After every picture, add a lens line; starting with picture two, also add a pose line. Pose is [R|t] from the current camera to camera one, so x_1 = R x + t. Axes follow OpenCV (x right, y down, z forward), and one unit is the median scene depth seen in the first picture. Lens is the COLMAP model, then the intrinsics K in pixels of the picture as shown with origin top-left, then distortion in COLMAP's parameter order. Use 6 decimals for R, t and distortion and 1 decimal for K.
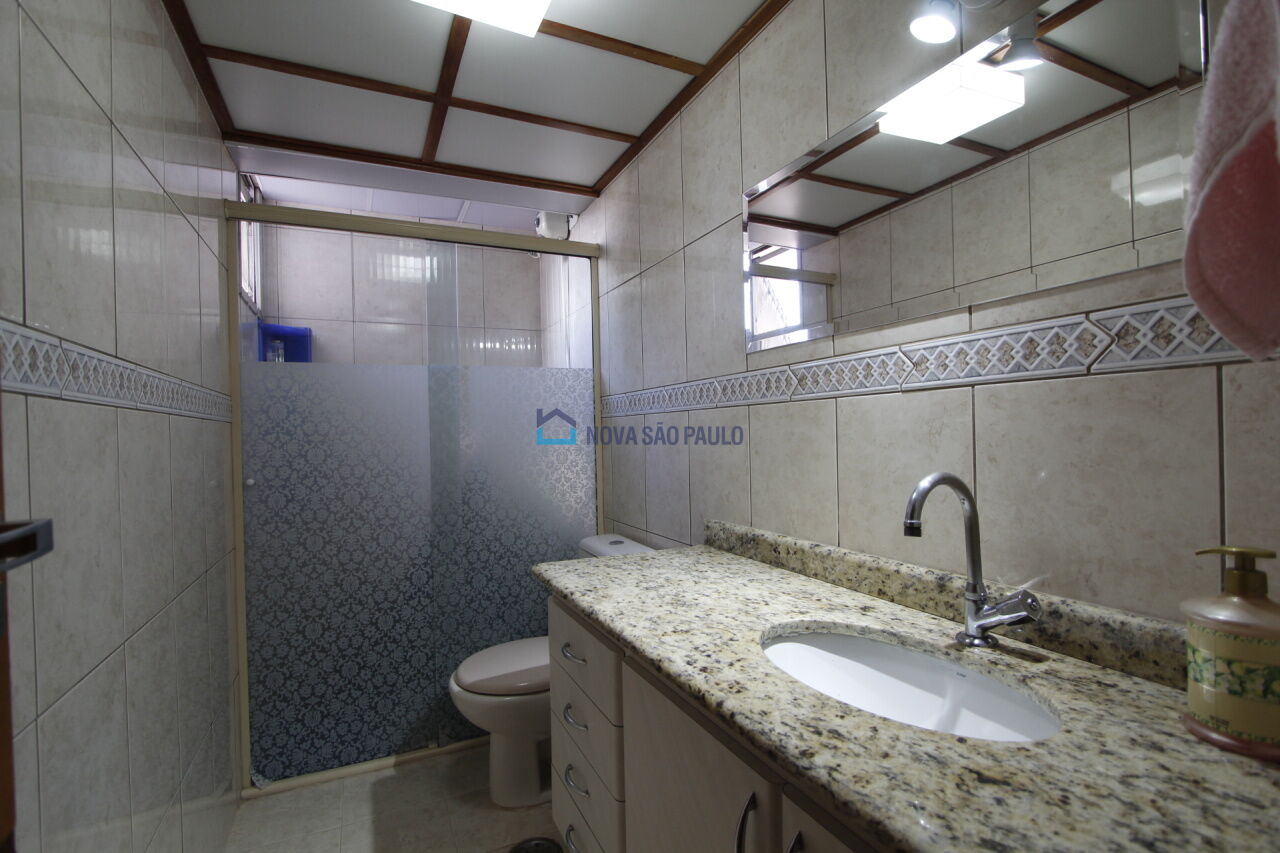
lens RADIAL K [[589.8, 0, 631.9], [0, 589.8, 423.9], [0, 0, 1]] dist [-0.015130, 0.001218]
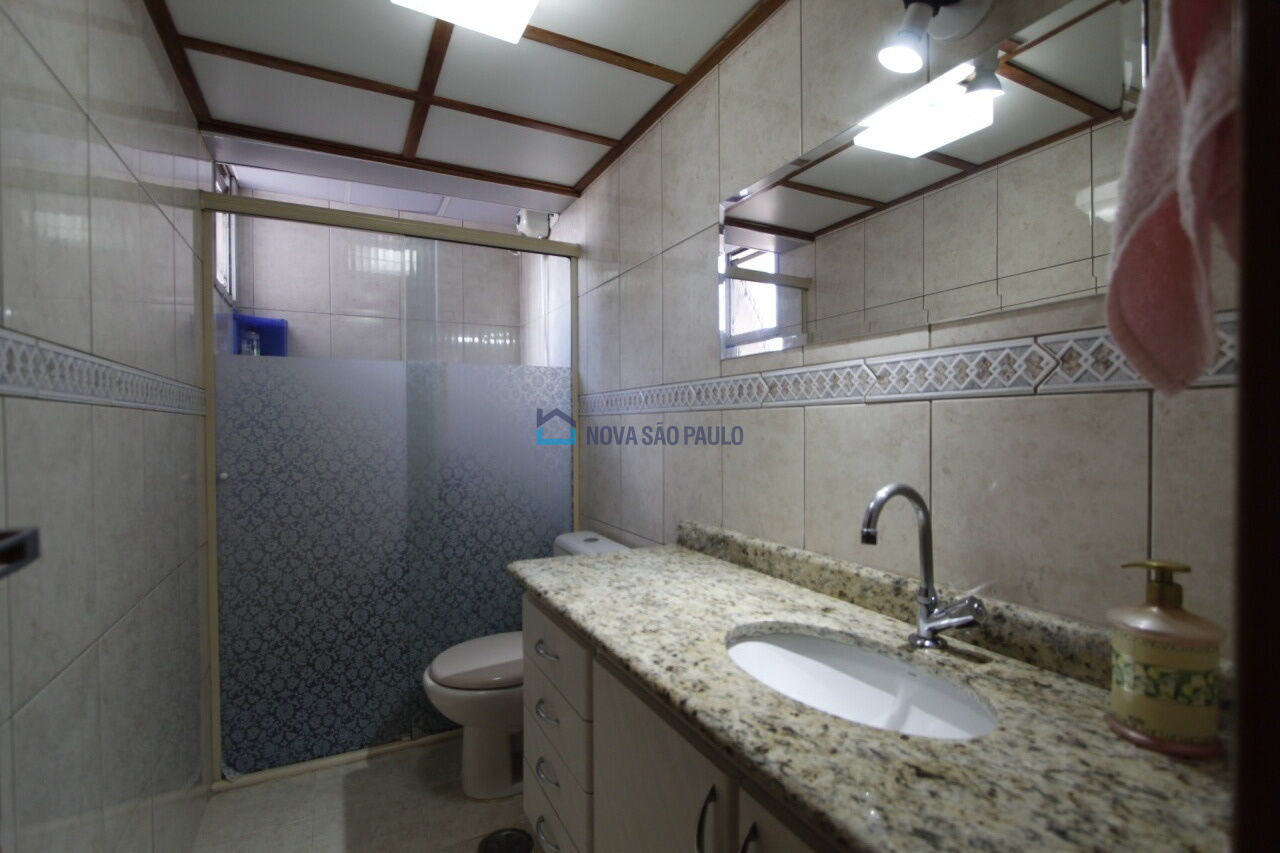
lens RADIAL K [[589.8, 0, 631.4], [0, 589.8, 423.7], [0, 0, 1]] dist [-0.015130, 0.001218]
pose [[0.999236, 0.017261, 0.035056, 0.005166], [-0.017669, 0.999779, 0.011384, -0.016124], [-0.034852, -0.011994, 0.999321, -0.021678]]
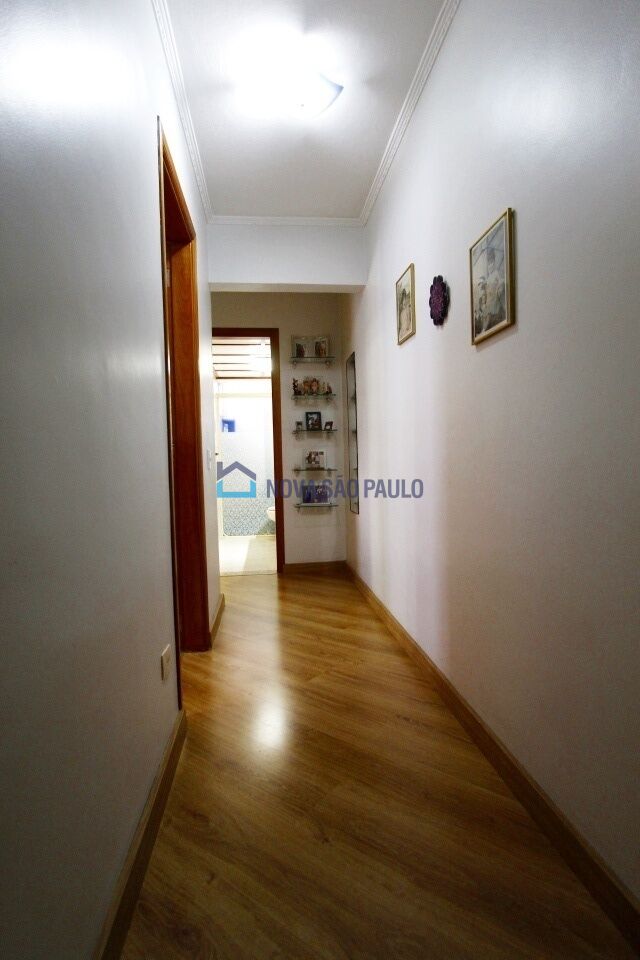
lens RADIAL K [[489.9, 0, 319.4], [0, 489.9, 480.1], [0, 0, 1]] dist [-0.000091, -0.000001]
pose [[0.947796, 0.010160, -0.318716, 1.337615], [0.005619, 0.998805, 0.048549, 0.079586], [0.318829, -0.047805, 0.946606, -2.503650]]
